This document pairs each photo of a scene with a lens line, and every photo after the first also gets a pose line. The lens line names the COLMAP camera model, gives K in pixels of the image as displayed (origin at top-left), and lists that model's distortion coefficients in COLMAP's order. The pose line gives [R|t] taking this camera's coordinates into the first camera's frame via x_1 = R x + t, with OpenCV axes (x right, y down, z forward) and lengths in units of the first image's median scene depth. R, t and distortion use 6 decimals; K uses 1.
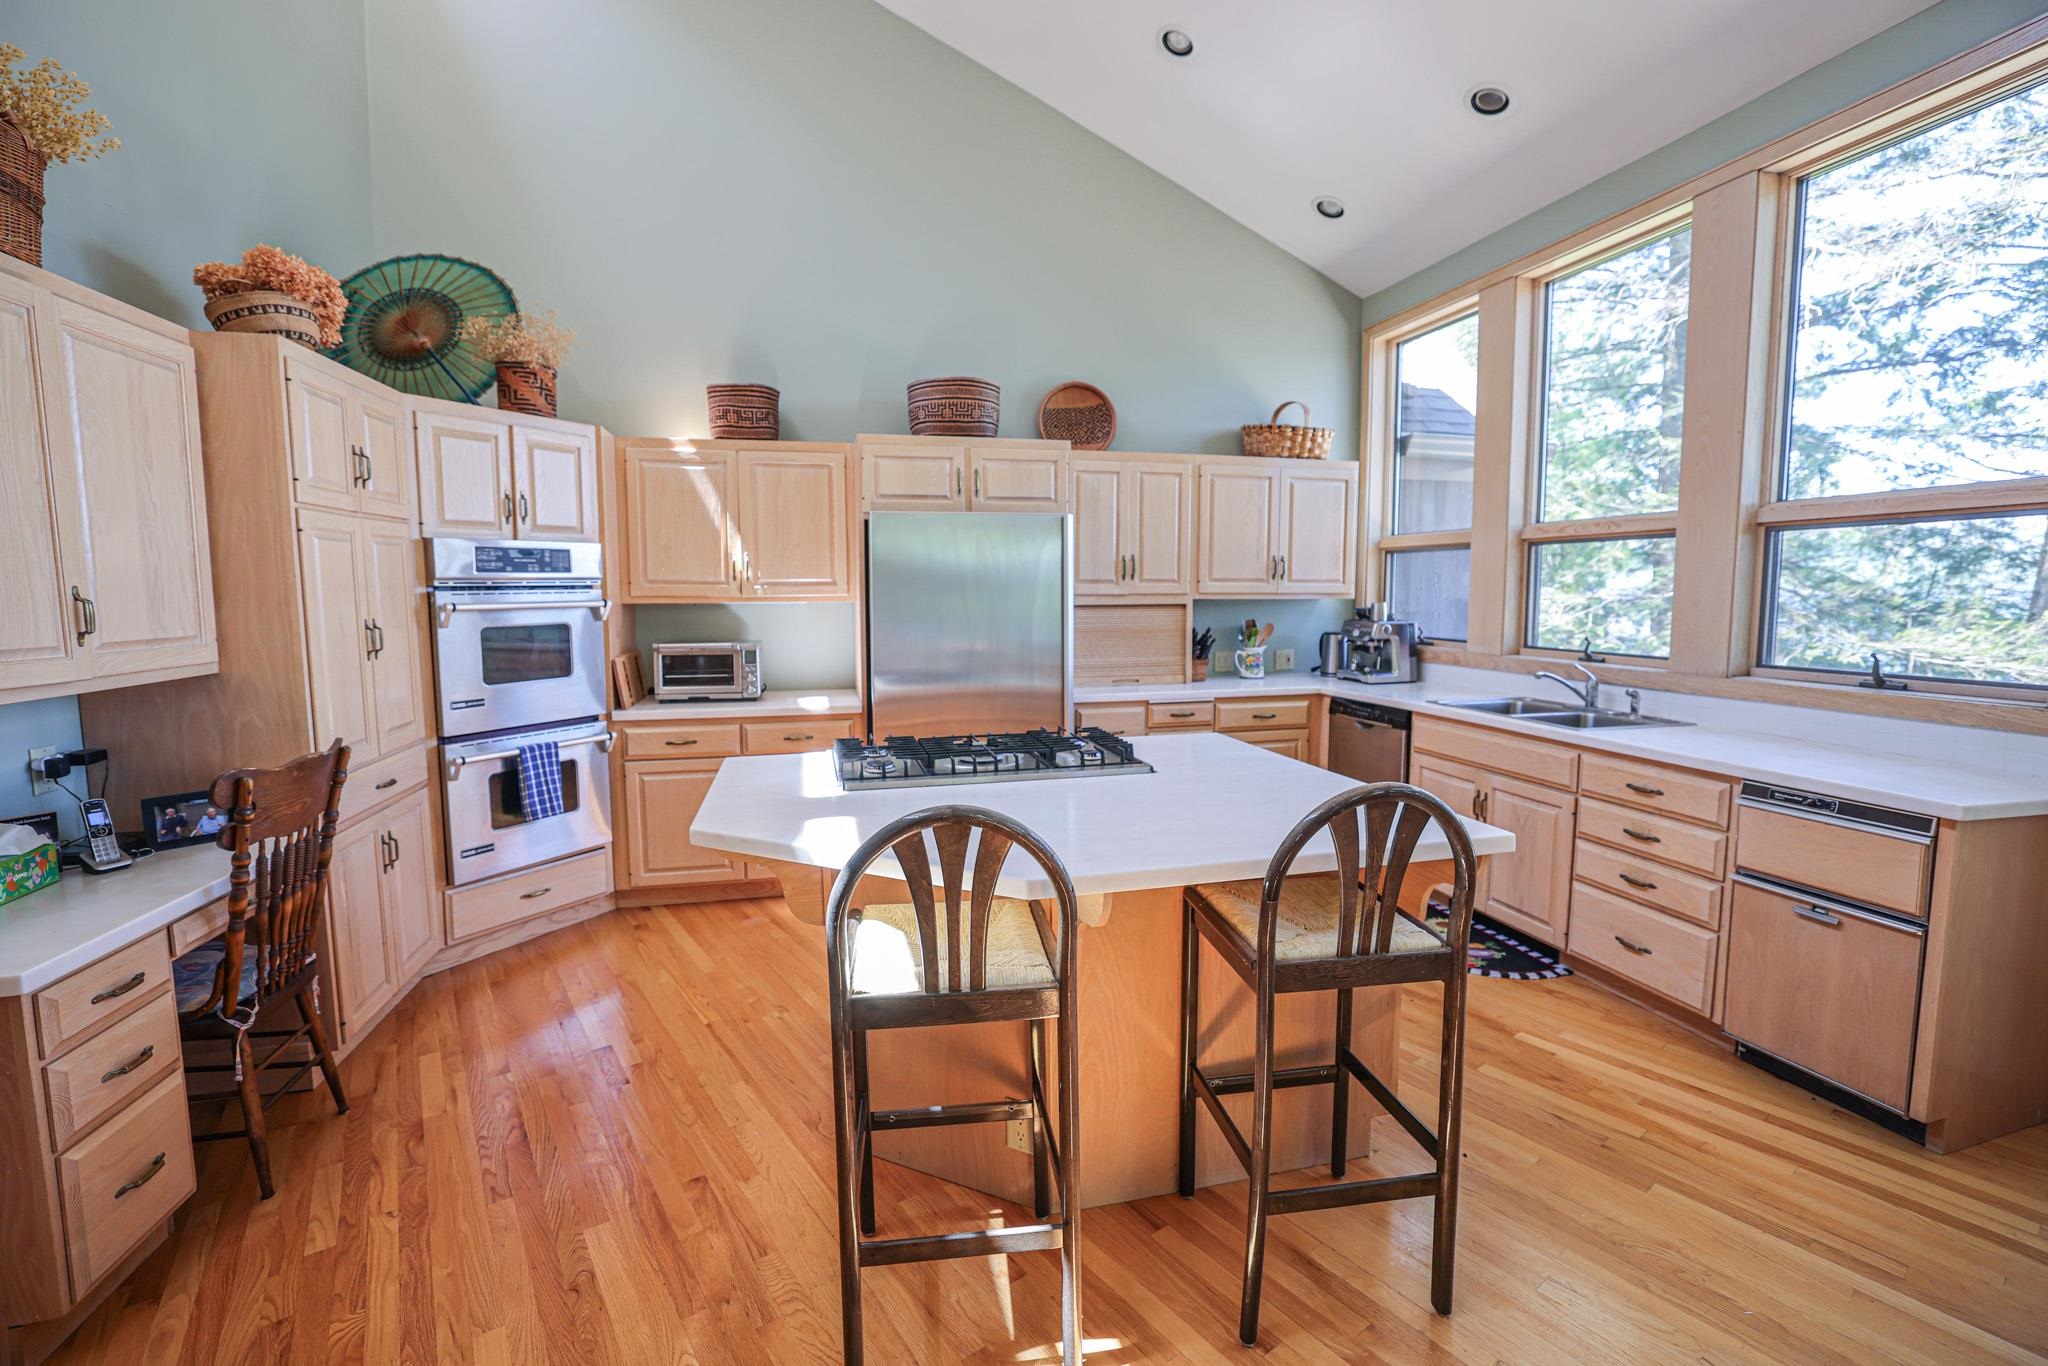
lens RADIAL K [[879.2, 0, 1017.5], [0, 879.2, 677.0], [0, 0, 1]] dist [-0.018247, 0.004641]
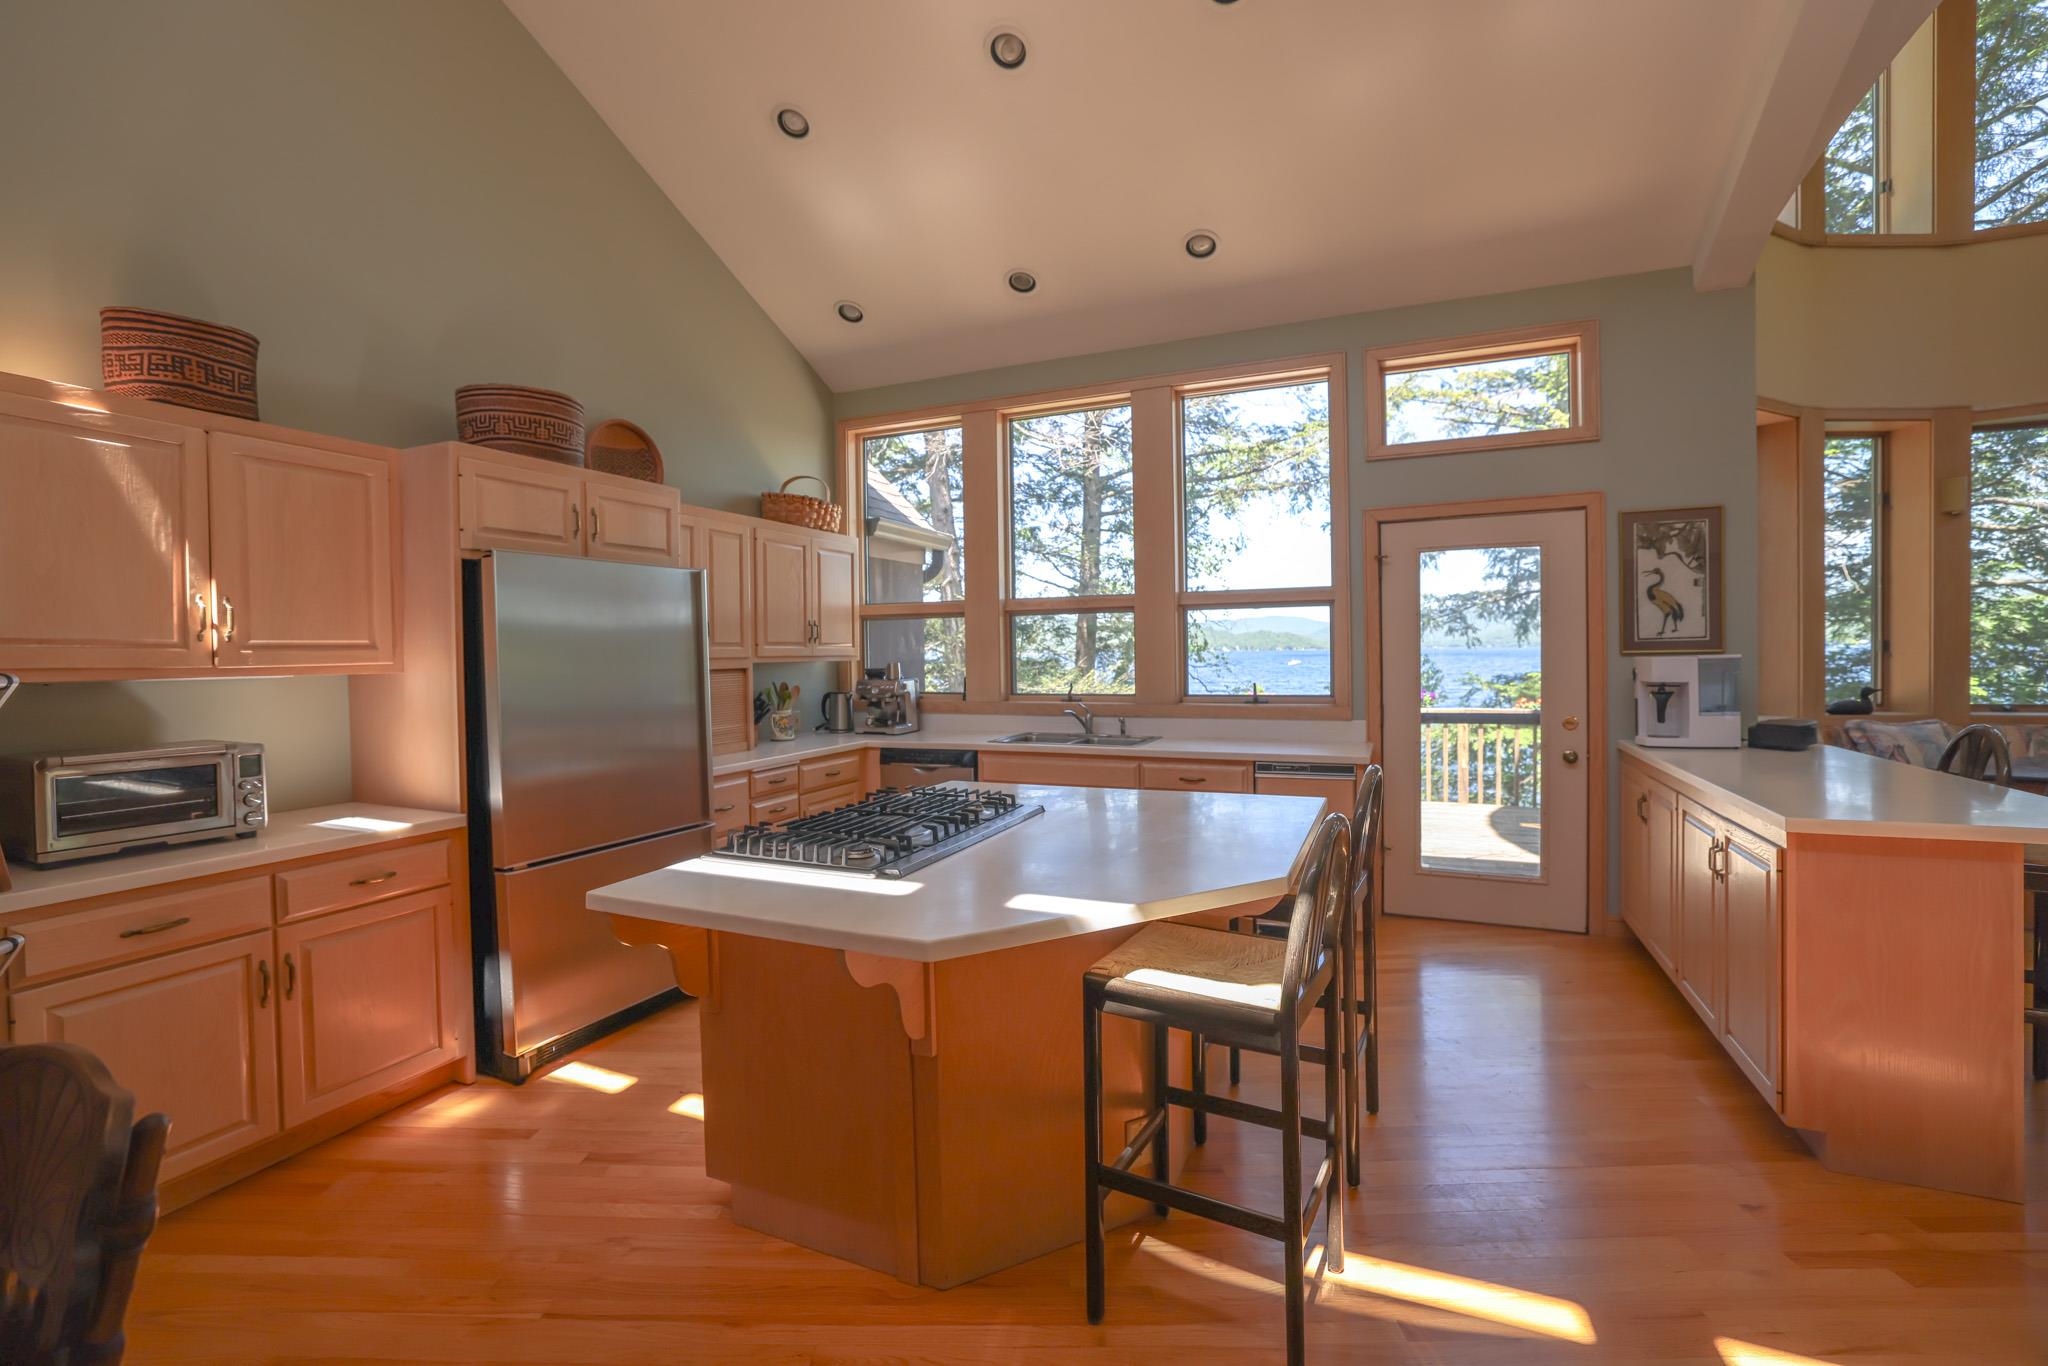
lens RADIAL K [[879.2, 0, 1021.2], [0, 879.2, 681.2], [0, 0, 1]] dist [-0.018247, 0.004641]
pose [[0.614330, -0.032456, 0.788382, -0.395475], [0.090678, 0.995438, -0.029678, -0.012949], [-0.783822, 0.089721, 0.614470, 0.175884]]
